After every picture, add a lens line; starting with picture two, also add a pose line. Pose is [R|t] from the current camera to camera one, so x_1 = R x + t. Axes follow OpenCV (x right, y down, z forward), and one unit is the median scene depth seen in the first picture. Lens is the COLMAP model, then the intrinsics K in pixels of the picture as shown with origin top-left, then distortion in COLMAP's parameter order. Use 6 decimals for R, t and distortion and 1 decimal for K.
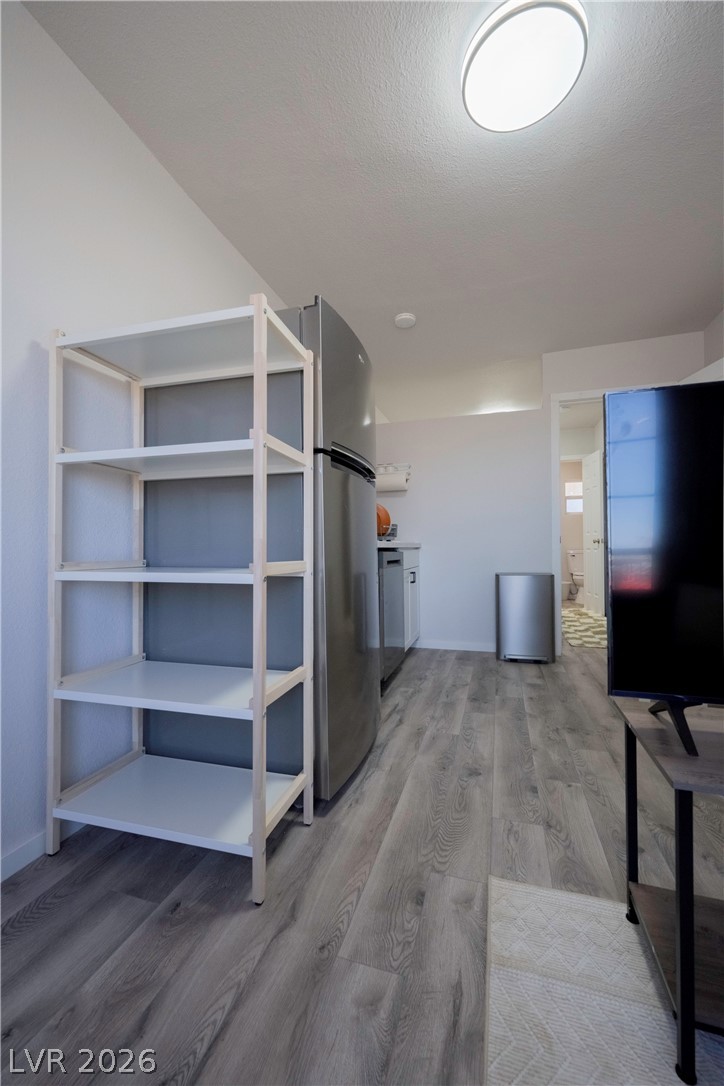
lens RADIAL K [[432.5, 0, 362.0], [0, 432.5, 543.0], [0, 0, 1]] dist [-0.002297, 0.000683]
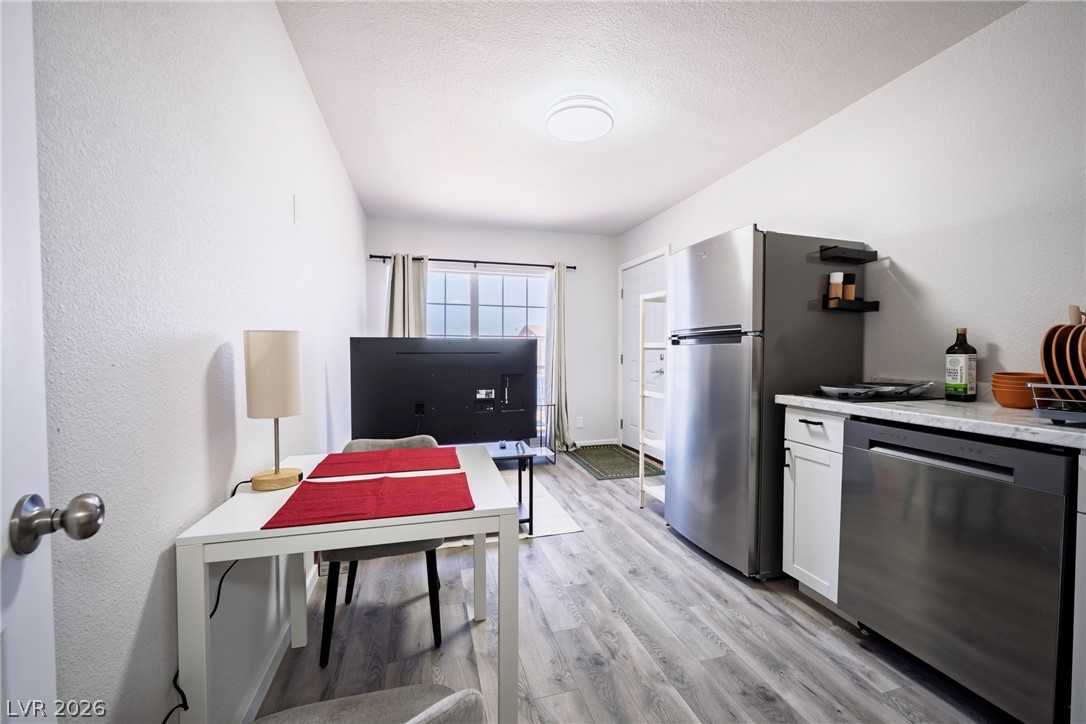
lens RADIAL K [[431.3, 0, 543.0], [0, 431.3, 362.0], [0, 0, 1]] dist [0.001576, 0.000141]
pose [[-0.835422, 0.024137, -0.549079, 1.122099], [0.014828, 0.999661, 0.021384, -0.126254], [0.549409, 0.009723, -0.835497, 1.823394]]
